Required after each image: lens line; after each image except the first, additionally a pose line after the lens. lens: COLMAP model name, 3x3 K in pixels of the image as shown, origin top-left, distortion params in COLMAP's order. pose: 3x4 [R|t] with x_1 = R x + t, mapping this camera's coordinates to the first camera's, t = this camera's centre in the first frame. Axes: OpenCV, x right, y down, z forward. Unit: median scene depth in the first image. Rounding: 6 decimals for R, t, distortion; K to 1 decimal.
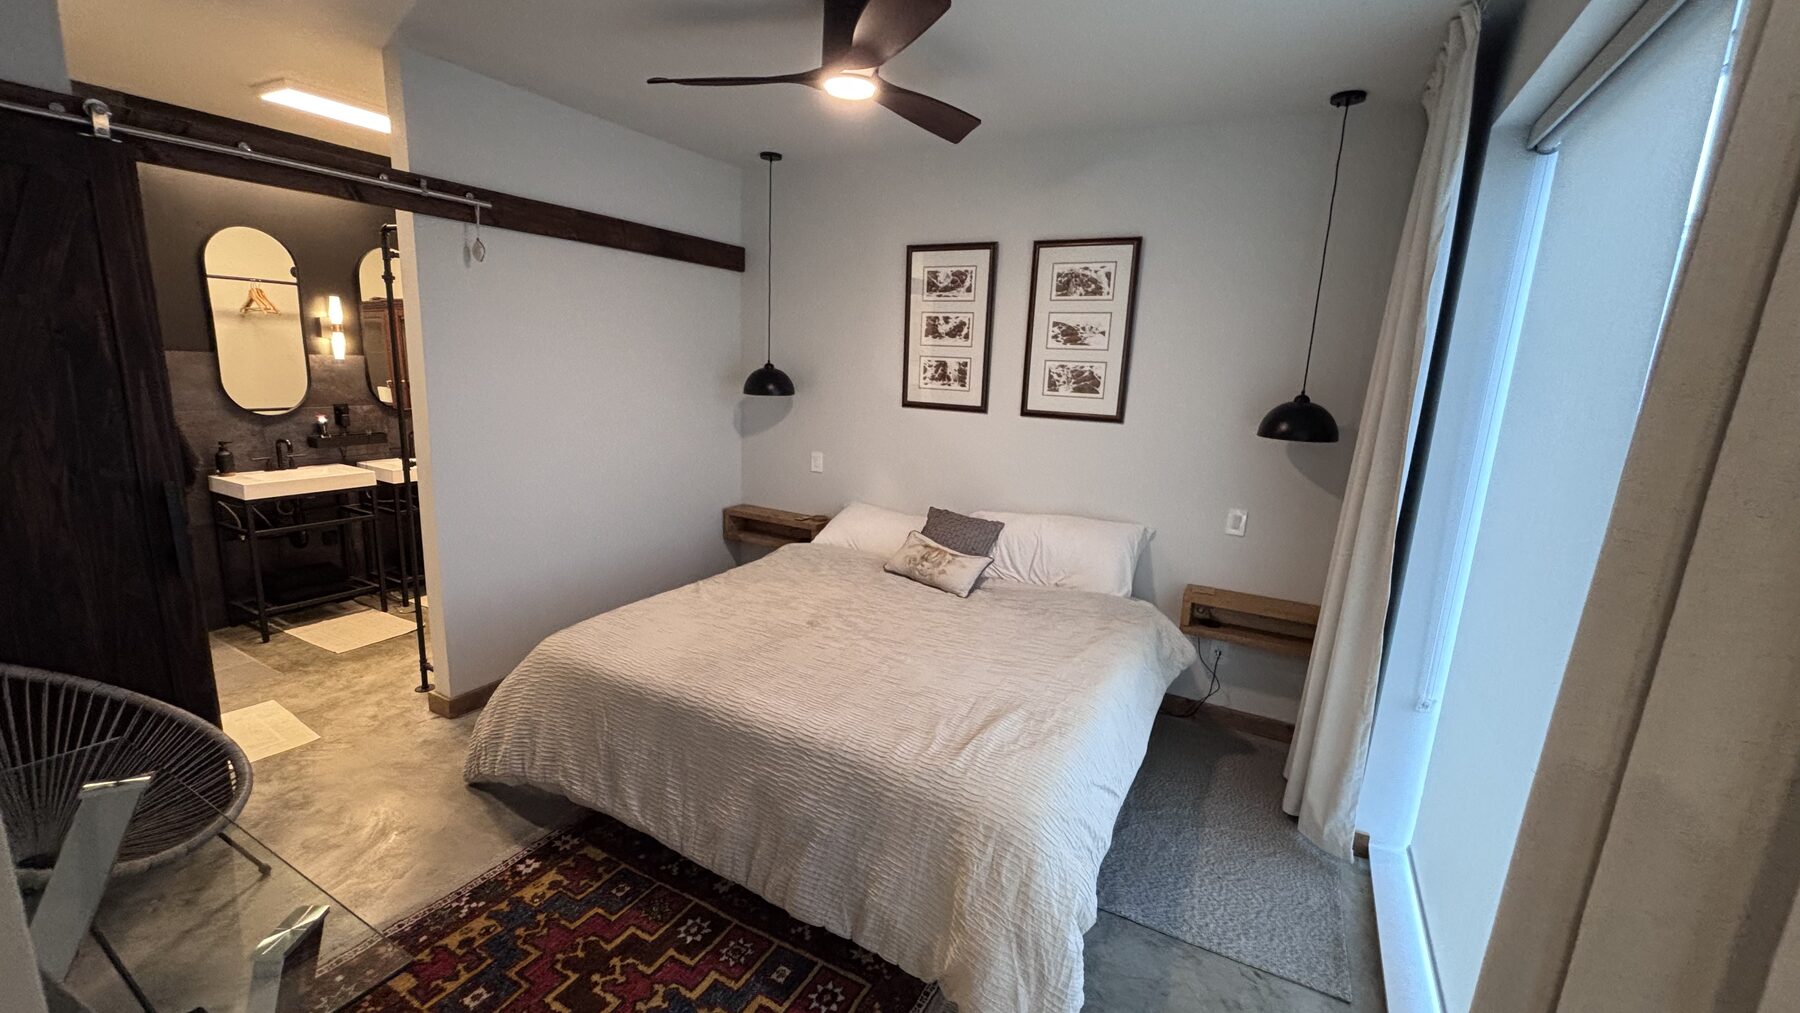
lens RADIAL K [[695.8, 0, 906.4], [0, 695.8, 503.4], [0, 0, 1]] dist [0.012979, -0.018540]
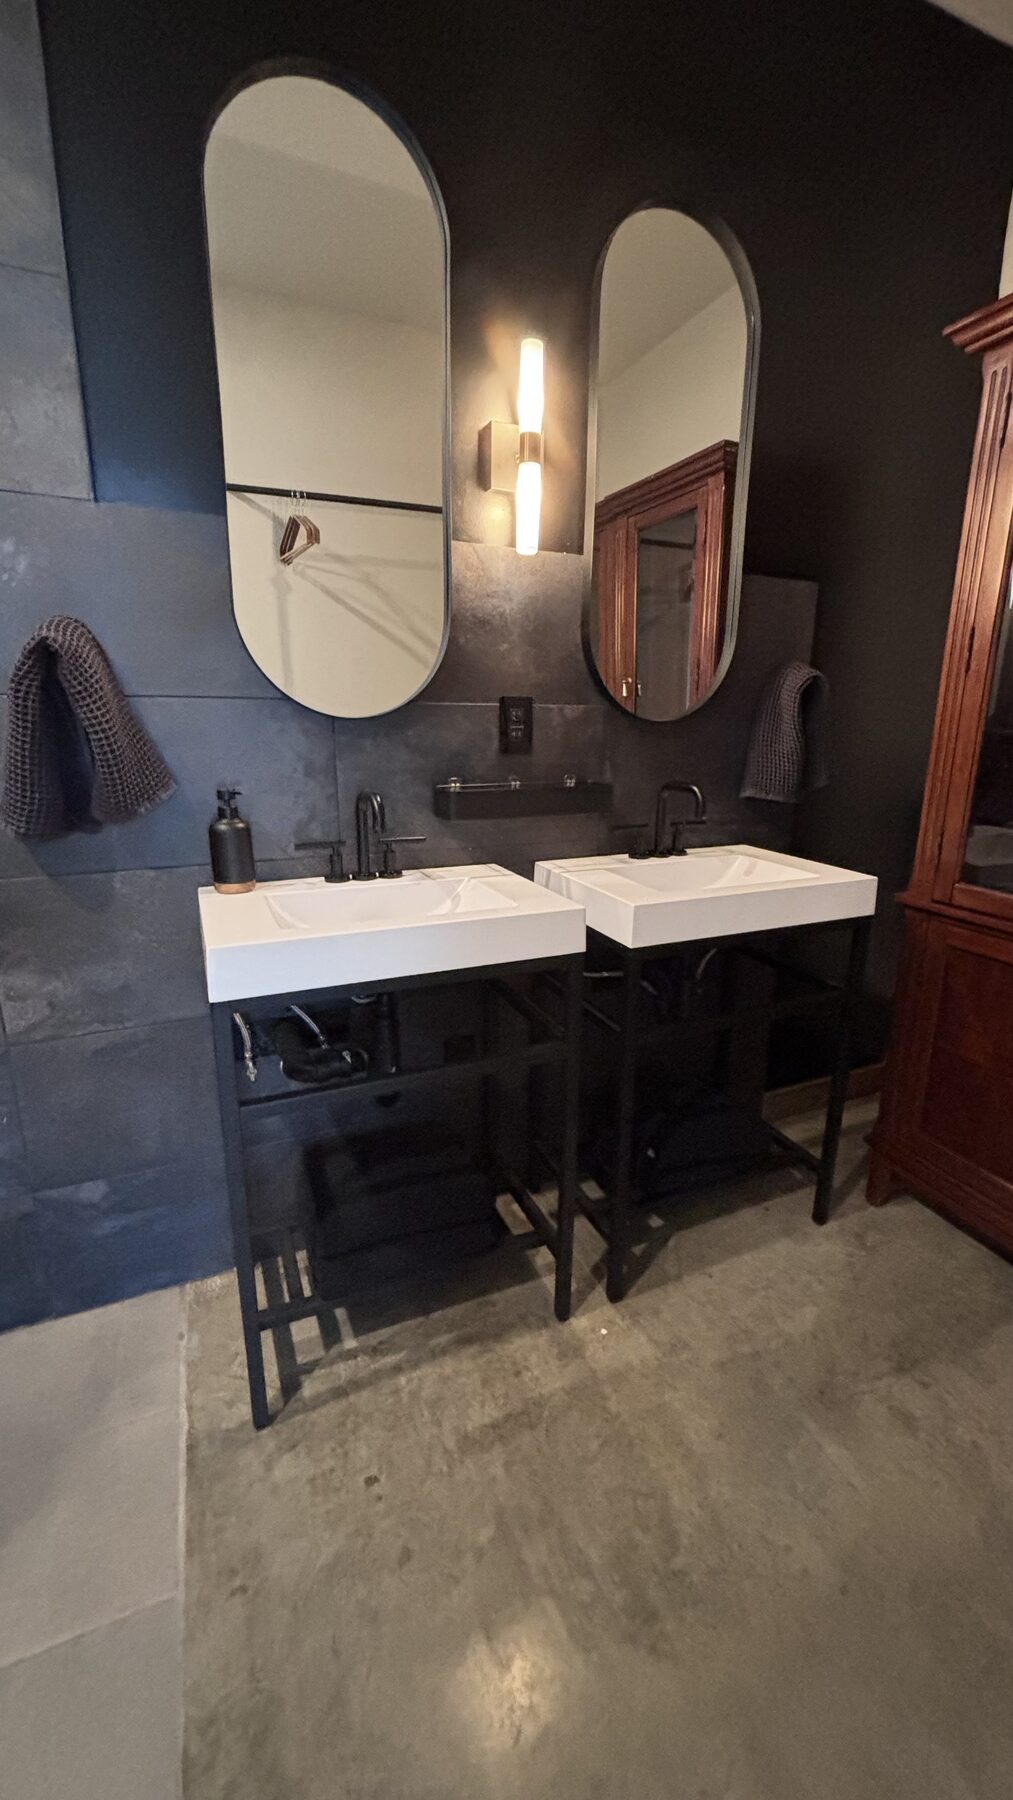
lens RADIAL K [[706.1, 0, 506.5], [0, 706.1, 900.0], [0, 0, 1]] dist [-0.011596, -0.000250]
pose [[0.781450, 0.116341, -0.613026, -0.609421], [-0.095799, 0.993186, 0.066369, -0.066711], [0.616570, 0.006864, 0.787270, 0.745857]]
